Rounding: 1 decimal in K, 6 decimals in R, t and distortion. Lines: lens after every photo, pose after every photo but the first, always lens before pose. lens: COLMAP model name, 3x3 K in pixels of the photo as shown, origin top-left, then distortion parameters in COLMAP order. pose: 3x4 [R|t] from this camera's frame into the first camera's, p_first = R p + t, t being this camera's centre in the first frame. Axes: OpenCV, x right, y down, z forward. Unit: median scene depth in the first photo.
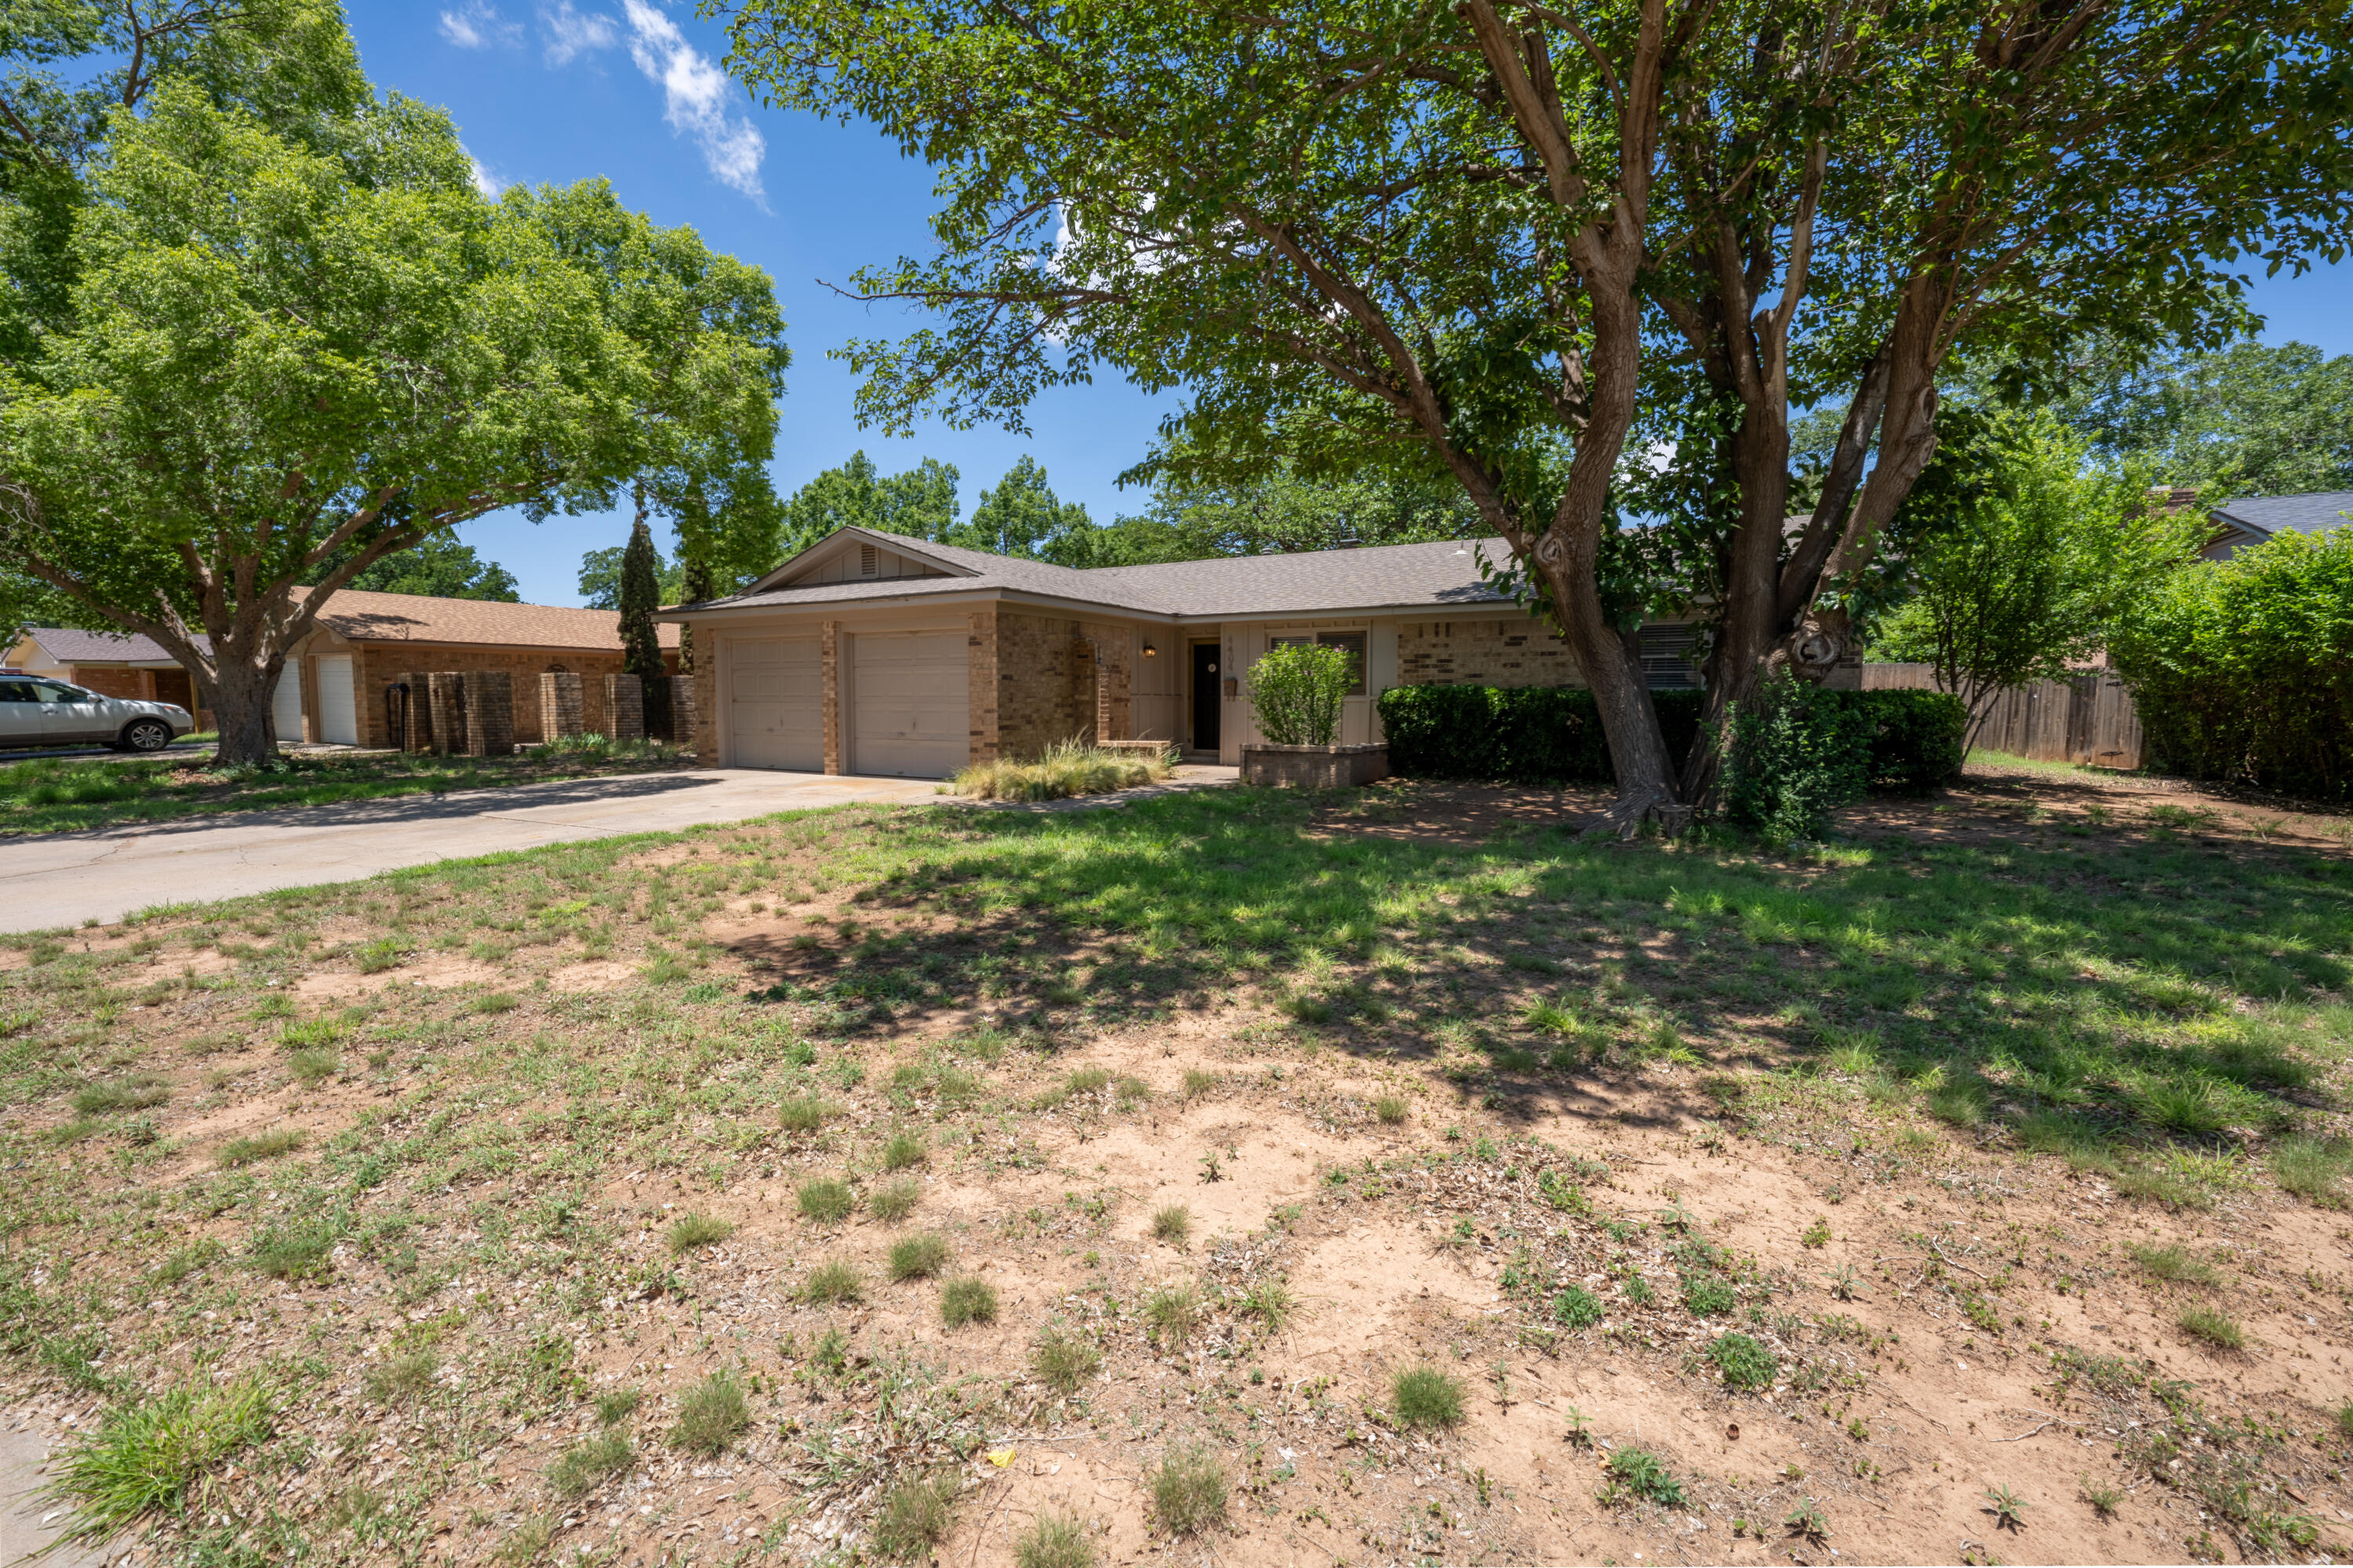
lens RADIAL K [[1002.5, 0, 1178.2], [0, 1002.5, 782.9], [0, 0, 1]] dist [-0.005060, 0.001580]
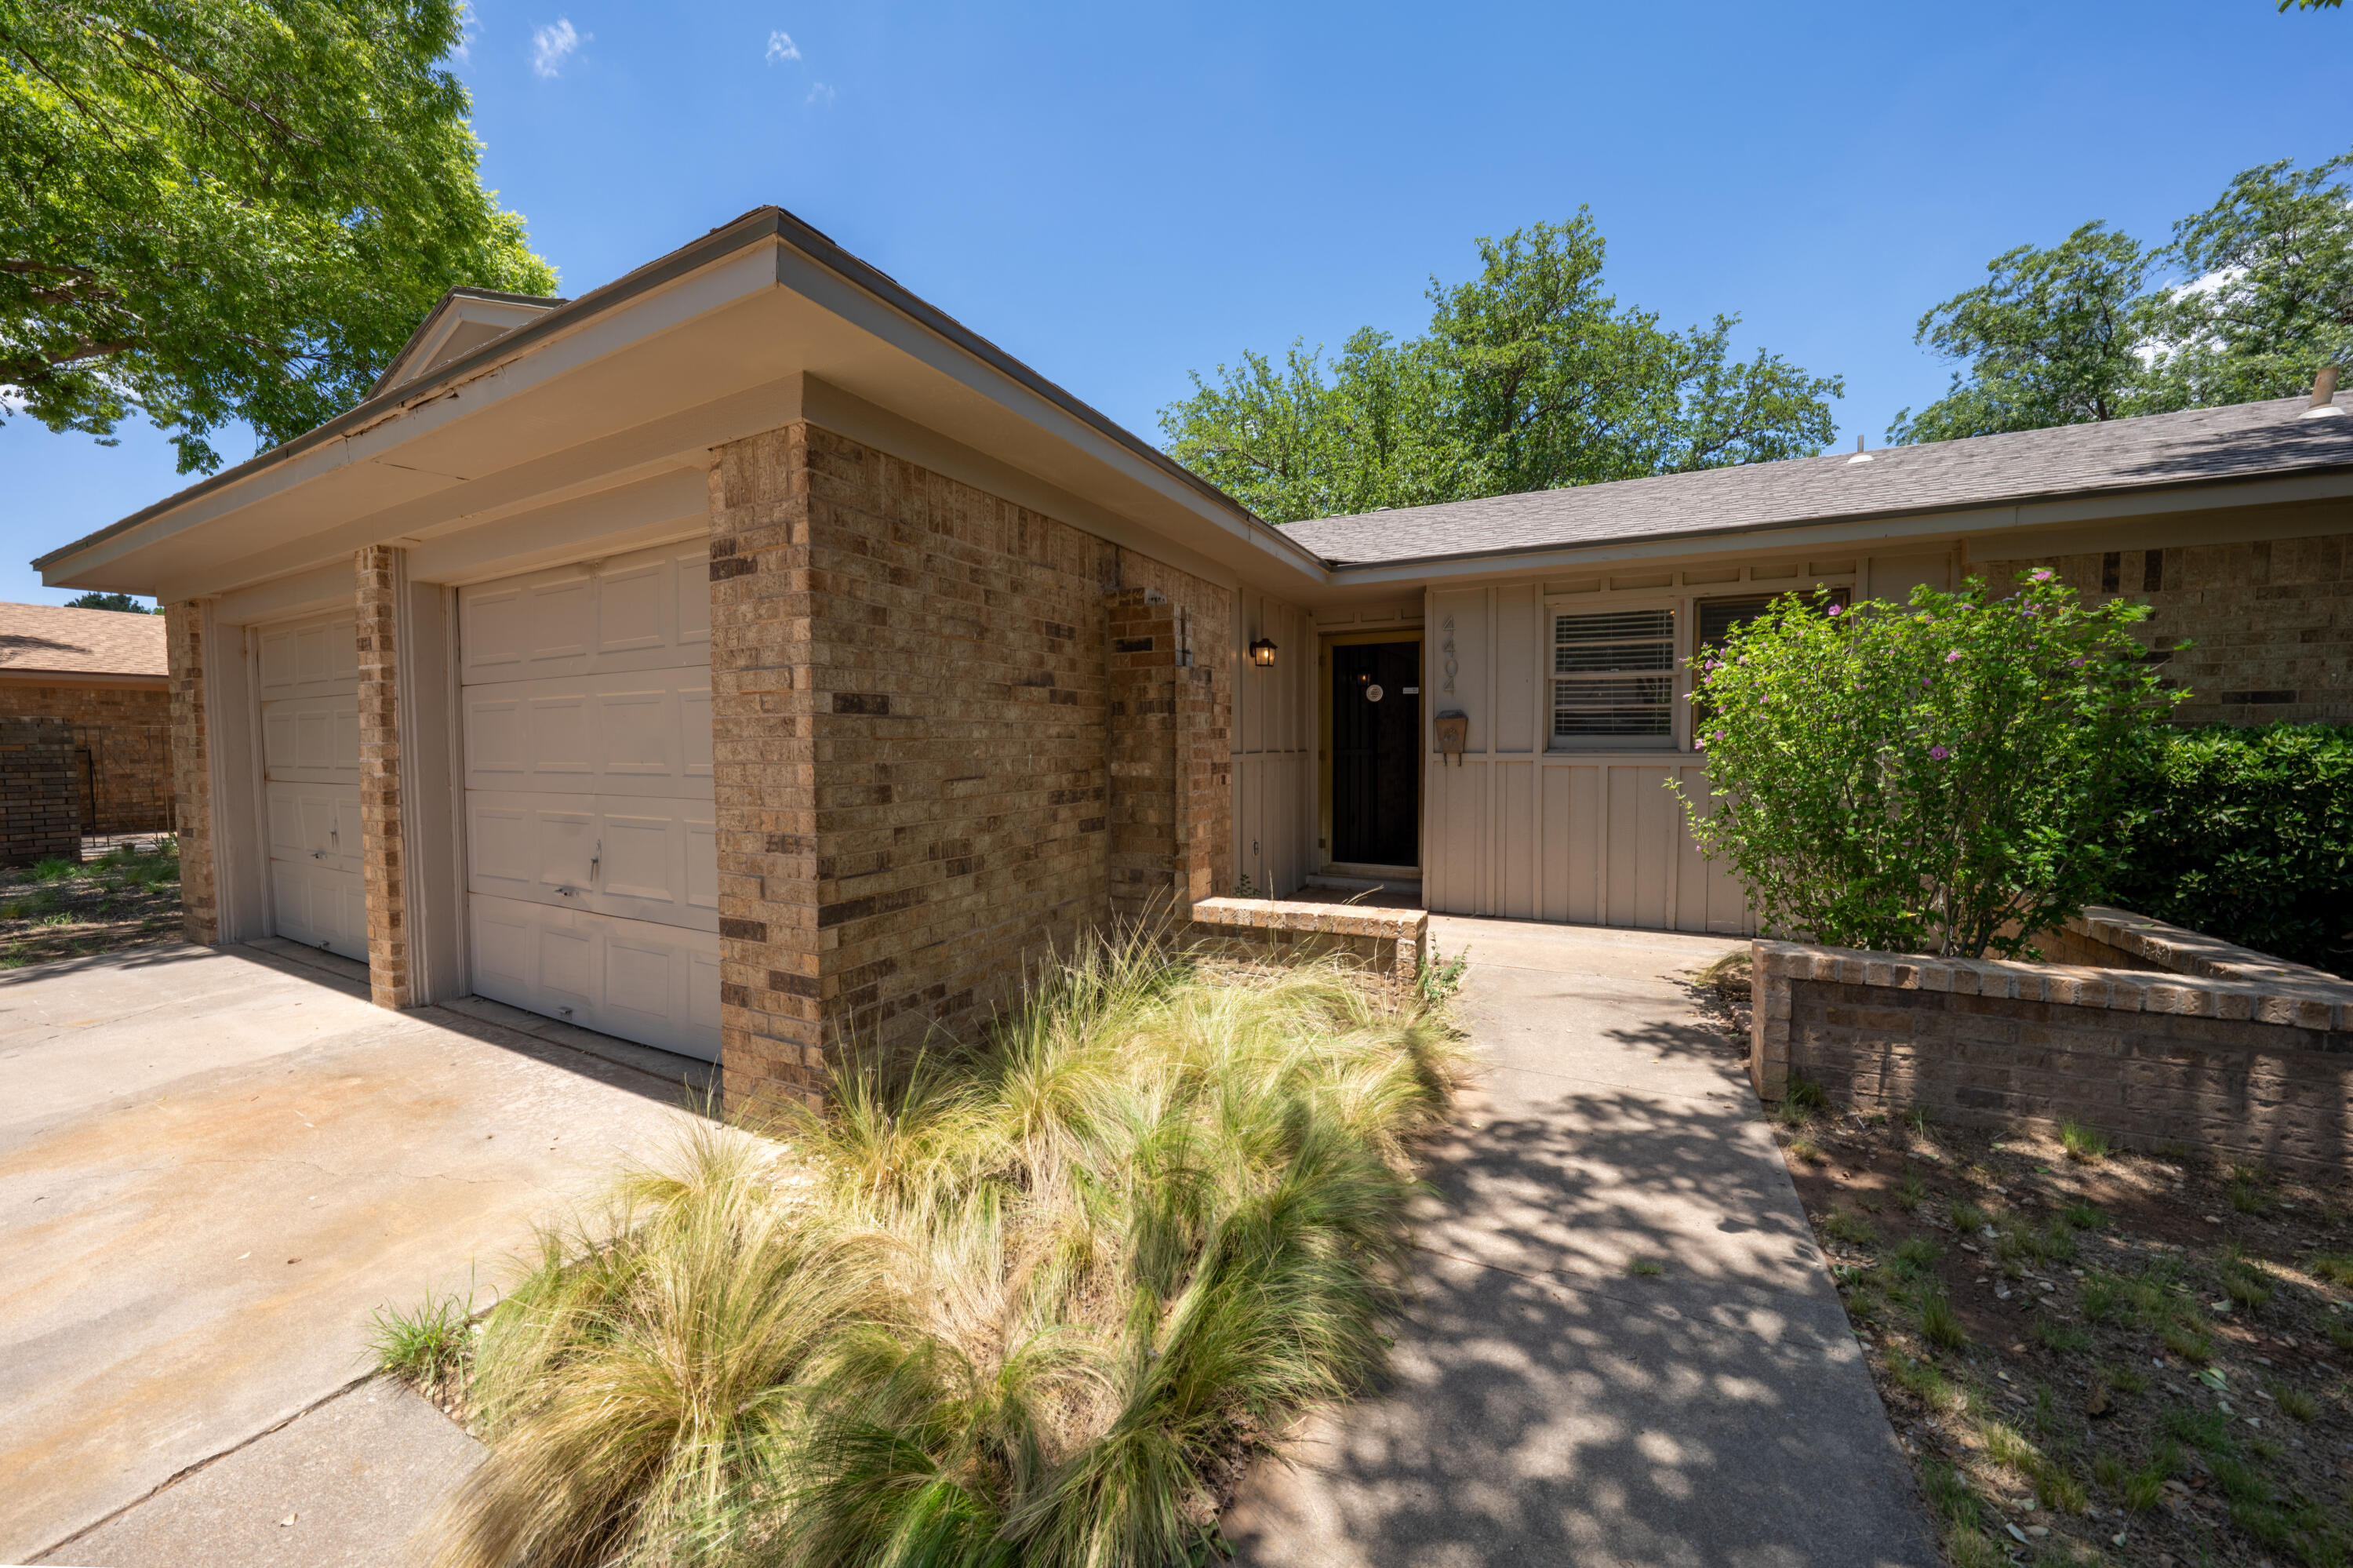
lens RADIAL K [[832.7, 0, 1163.6], [0, 832.7, 781.5], [0, 0, 1]] dist [-0.014312, 0.000047]
pose [[0.999472, -0.010341, 0.030794, -0.093249], [0.011418, 0.999322, -0.035000, -0.070886], [-0.030411, 0.035333, 0.998913, 0.718497]]
